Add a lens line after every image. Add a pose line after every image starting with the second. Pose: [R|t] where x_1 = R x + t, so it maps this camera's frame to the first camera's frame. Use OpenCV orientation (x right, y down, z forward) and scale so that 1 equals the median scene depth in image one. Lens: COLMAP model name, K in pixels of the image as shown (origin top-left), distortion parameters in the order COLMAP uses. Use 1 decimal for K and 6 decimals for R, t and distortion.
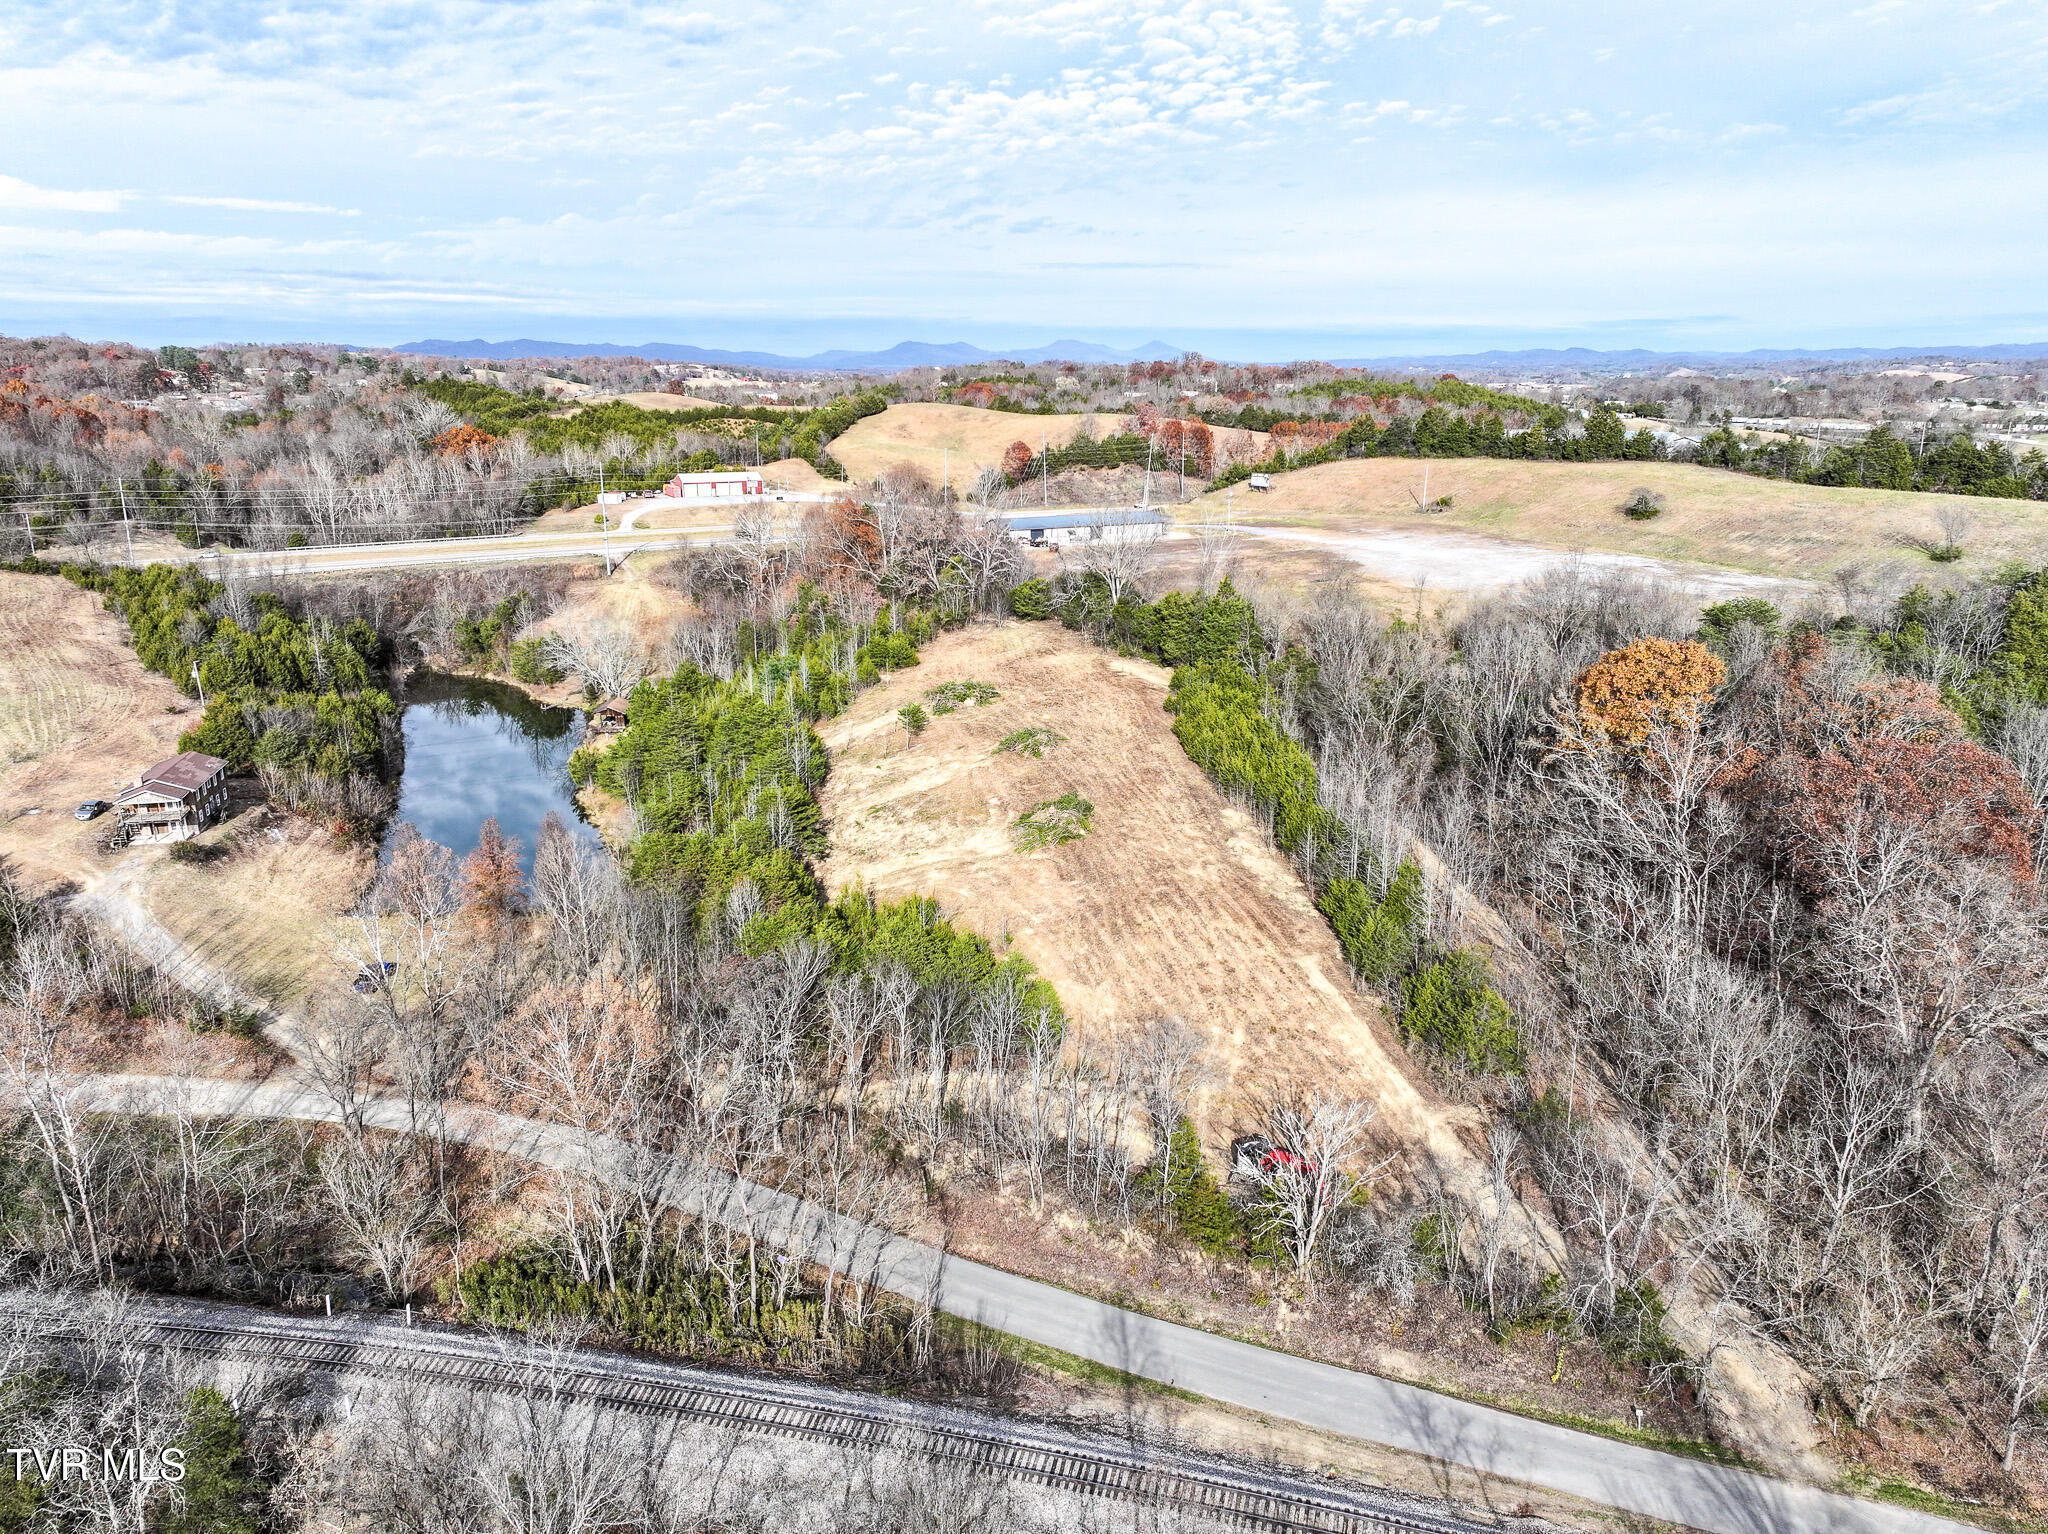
lens RADIAL K [[1445.9, 0, 1024.0], [0, 1445.9, 767.0], [0, 0, 1]] dist [-0.005700, 0.022830]
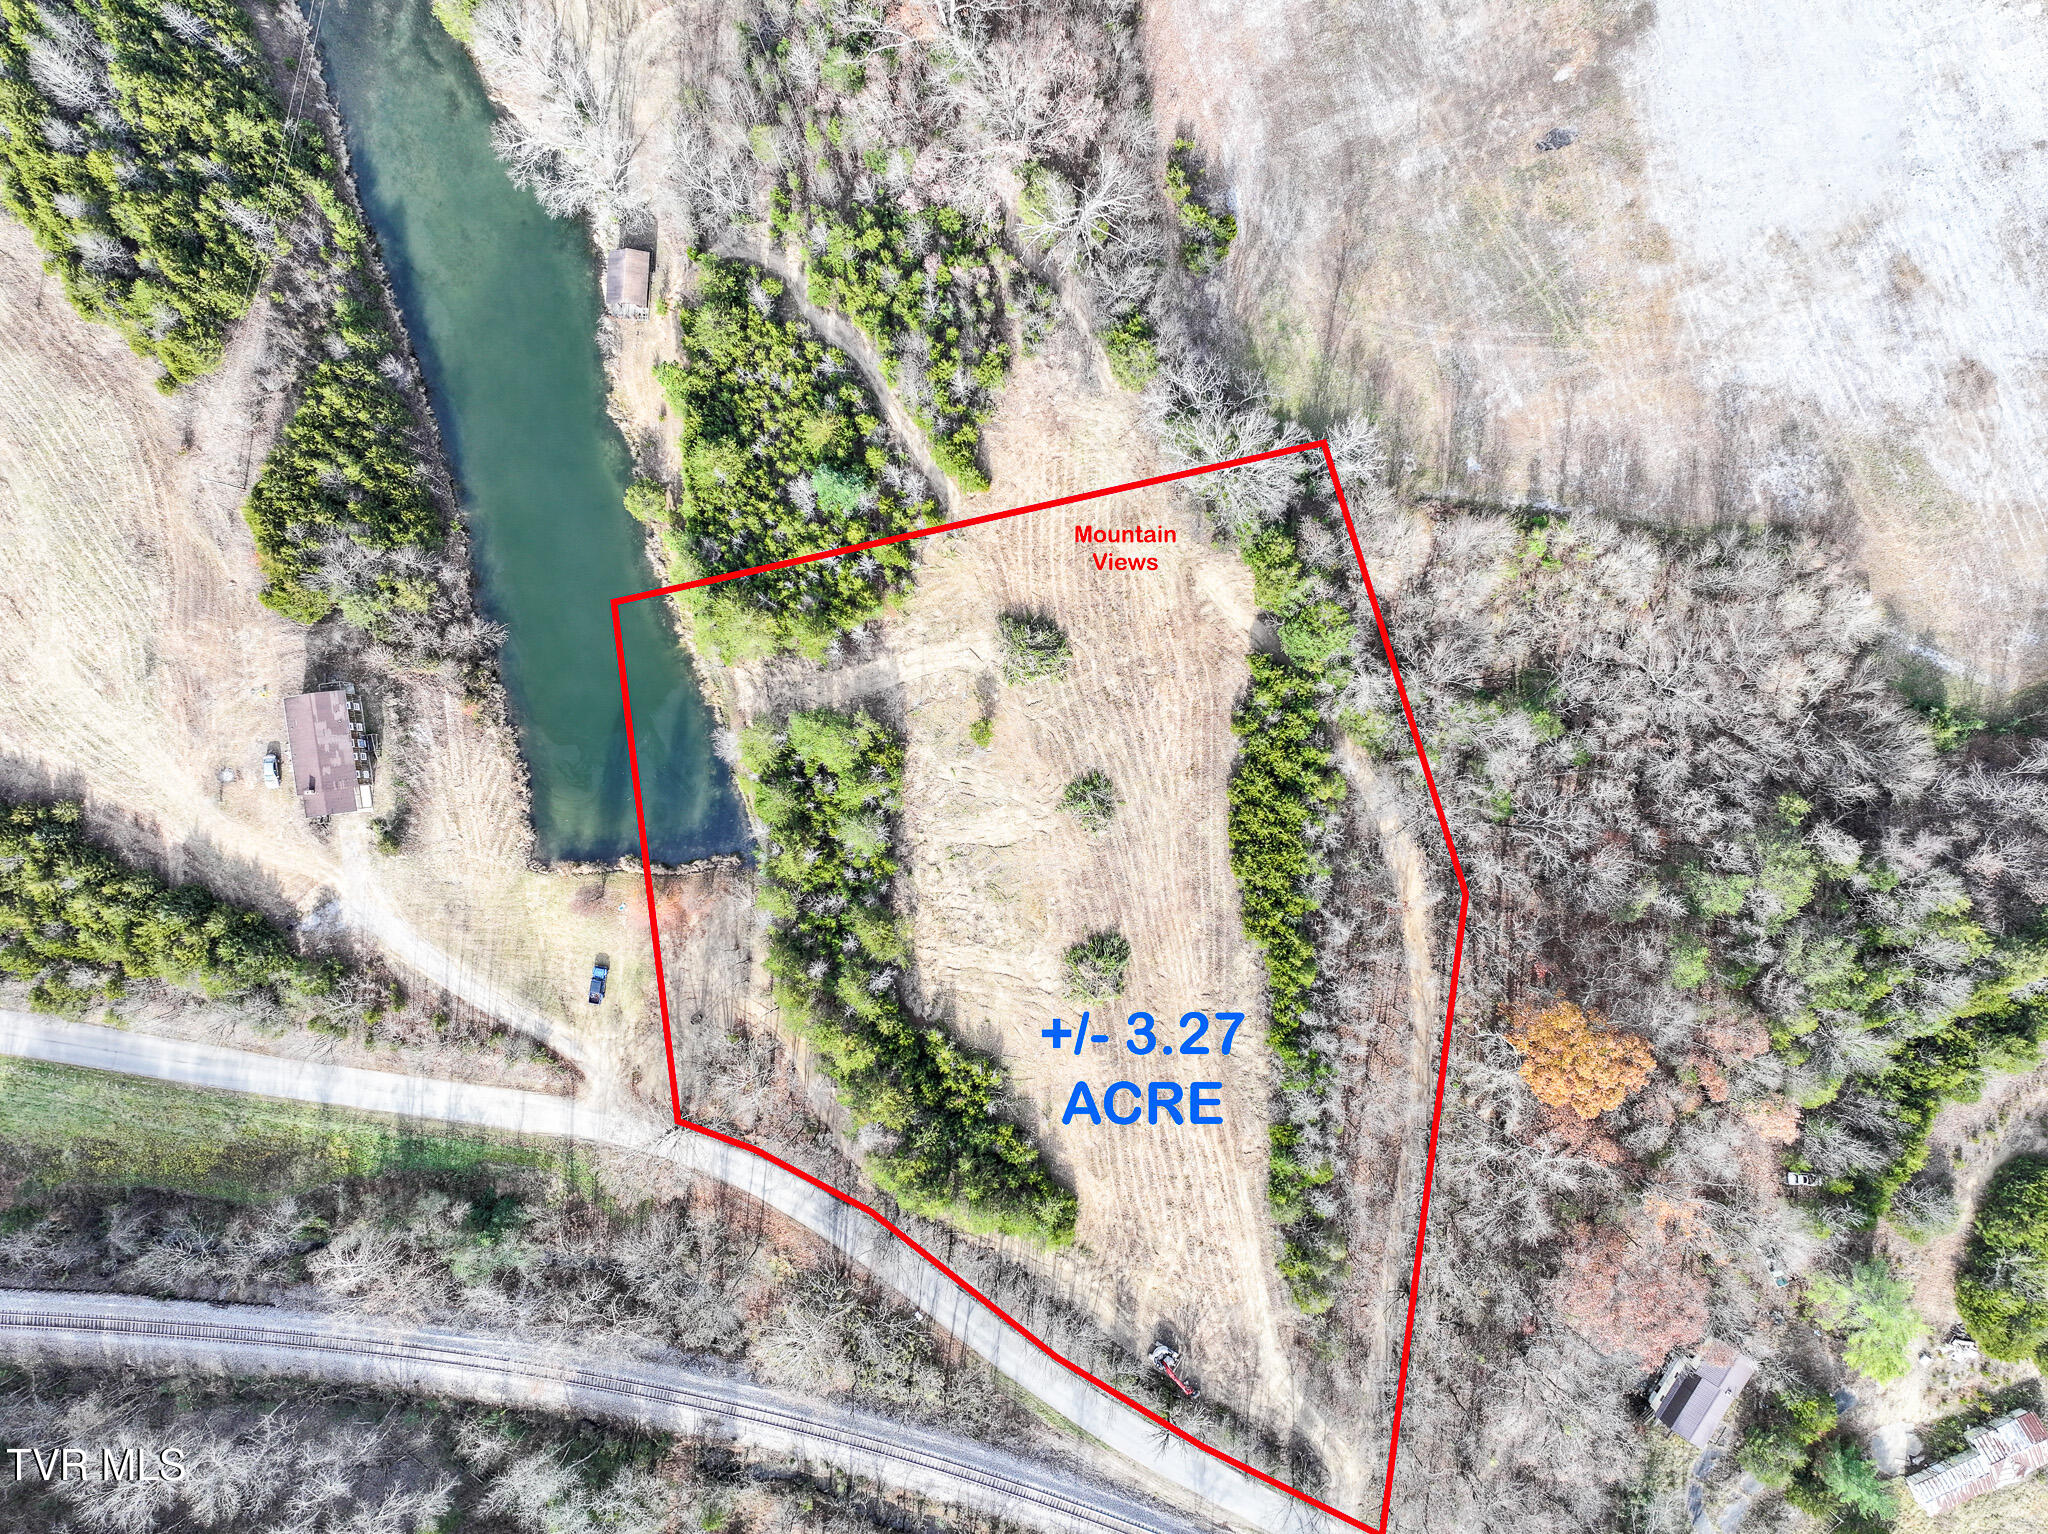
lens RADIAL K [[1445.9, 0, 1024.0], [0, 1445.9, 767.0], [0, 0, 1]] dist [-0.005700, 0.022830]
pose [[0.997157, 0.074881, -0.008411, -0.060304], [-0.012879, 0.279352, 0.960102, -1.639599], [0.074243, -0.957265, 0.279522, 1.102918]]
